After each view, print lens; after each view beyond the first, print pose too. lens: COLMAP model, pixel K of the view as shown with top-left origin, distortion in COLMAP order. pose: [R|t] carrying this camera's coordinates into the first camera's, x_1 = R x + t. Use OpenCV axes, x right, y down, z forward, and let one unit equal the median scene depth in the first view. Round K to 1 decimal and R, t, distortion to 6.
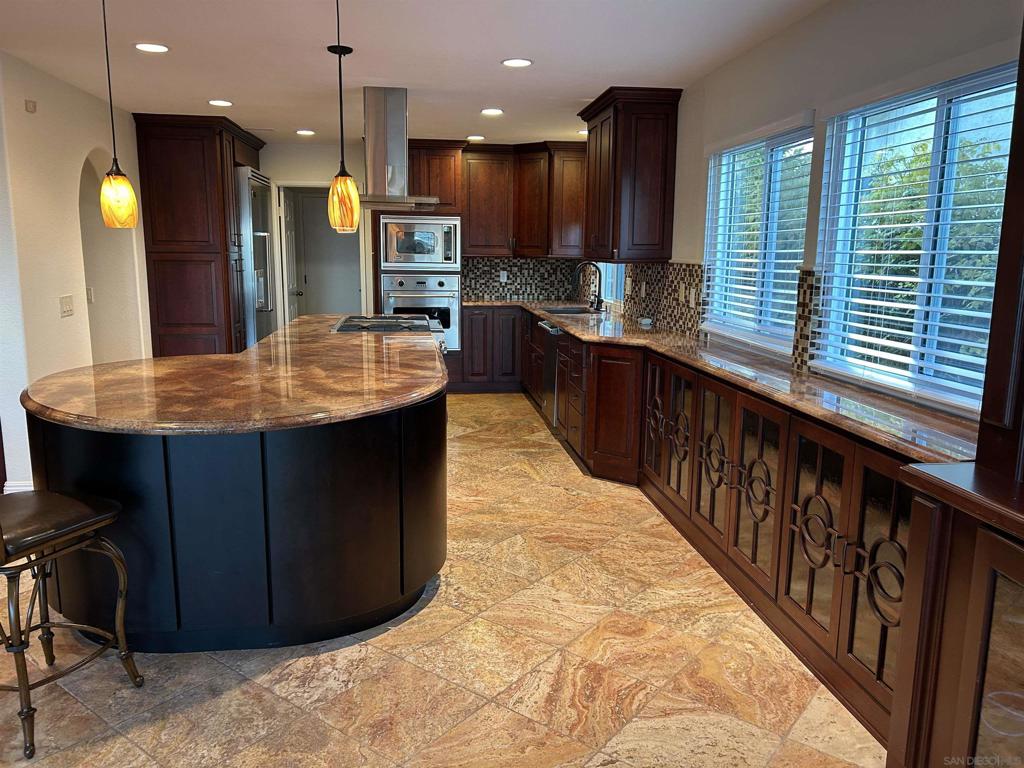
lens RADIAL K [[769.7, 0, 508.7], [0, 769.7, 385.8], [0, 0, 1]] dist [0.051441, -0.056927]
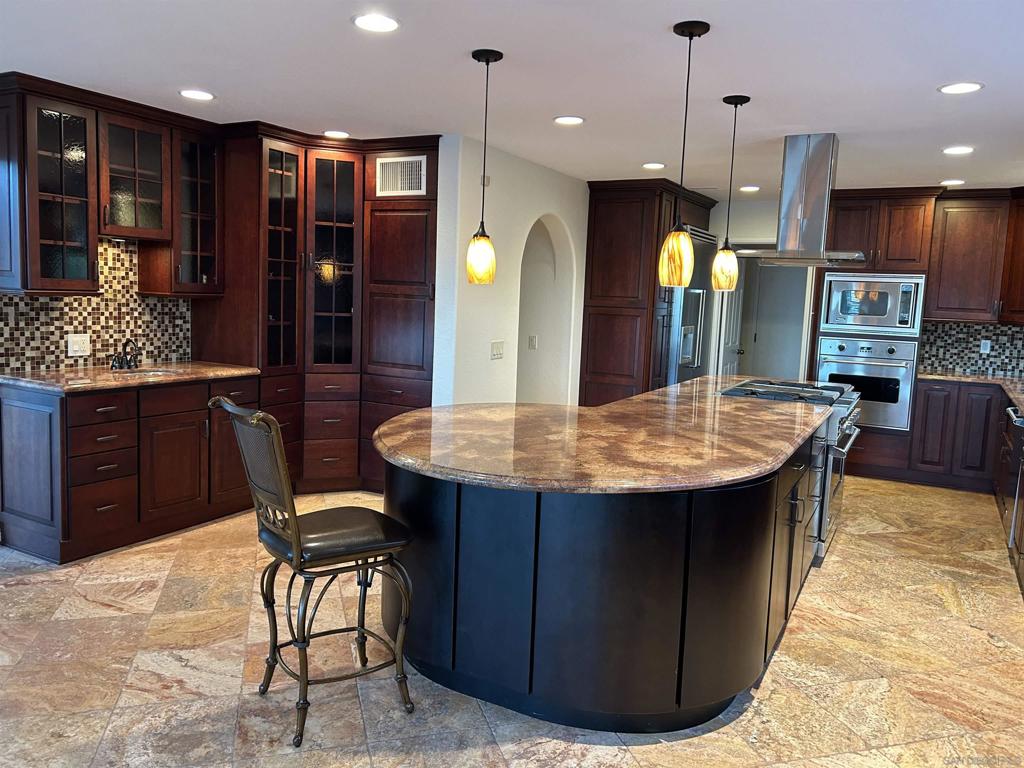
lens RADIAL K [[769.7, 0, 511.8], [0, 769.7, 375.8], [0, 0, 1]] dist [0.051441, -0.056927]
pose [[0.811645, 0.085219, -0.577901, 0.092114], [-0.132809, 0.990314, -0.040491, -0.018272], [0.568853, 0.109615, 0.815101, 0.077071]]
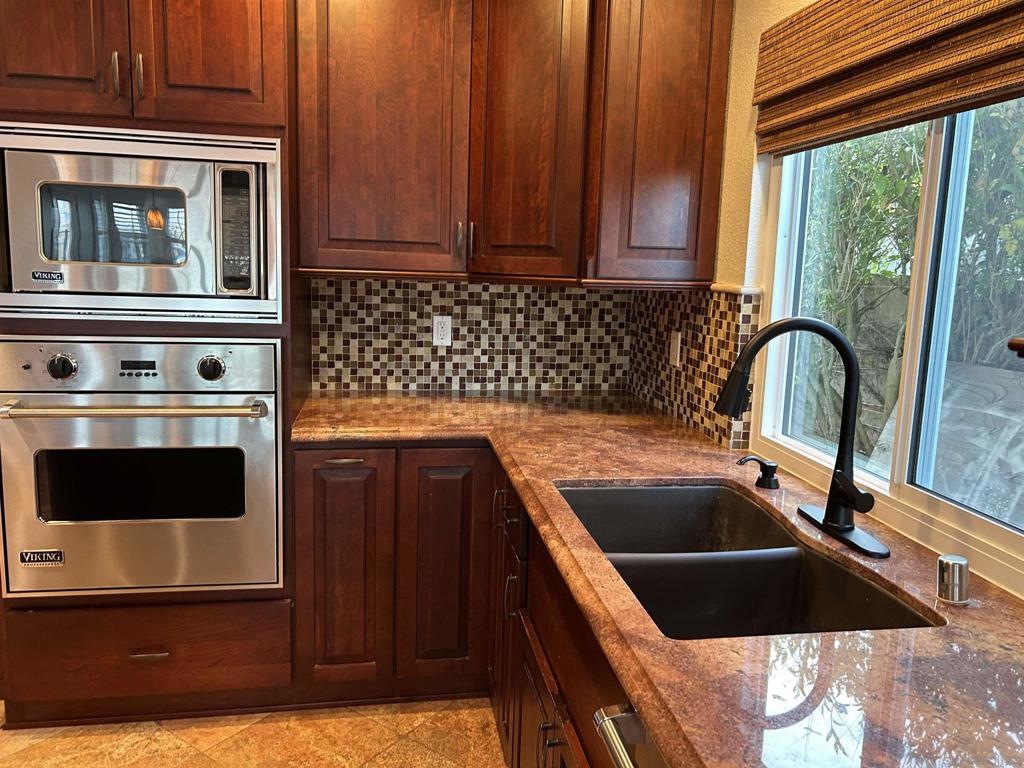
lens RADIAL K [[769.7, 0, 512.0], [0, 769.7, 374.4], [0, 0, 1]] dist [0.051441, -0.056927]
pose [[0.998913, 0.014149, 0.044422, 0.014265], [-0.013010, 0.999582, -0.025837, -0.161482], [-0.044769, 0.025231, 0.998679, 0.918350]]
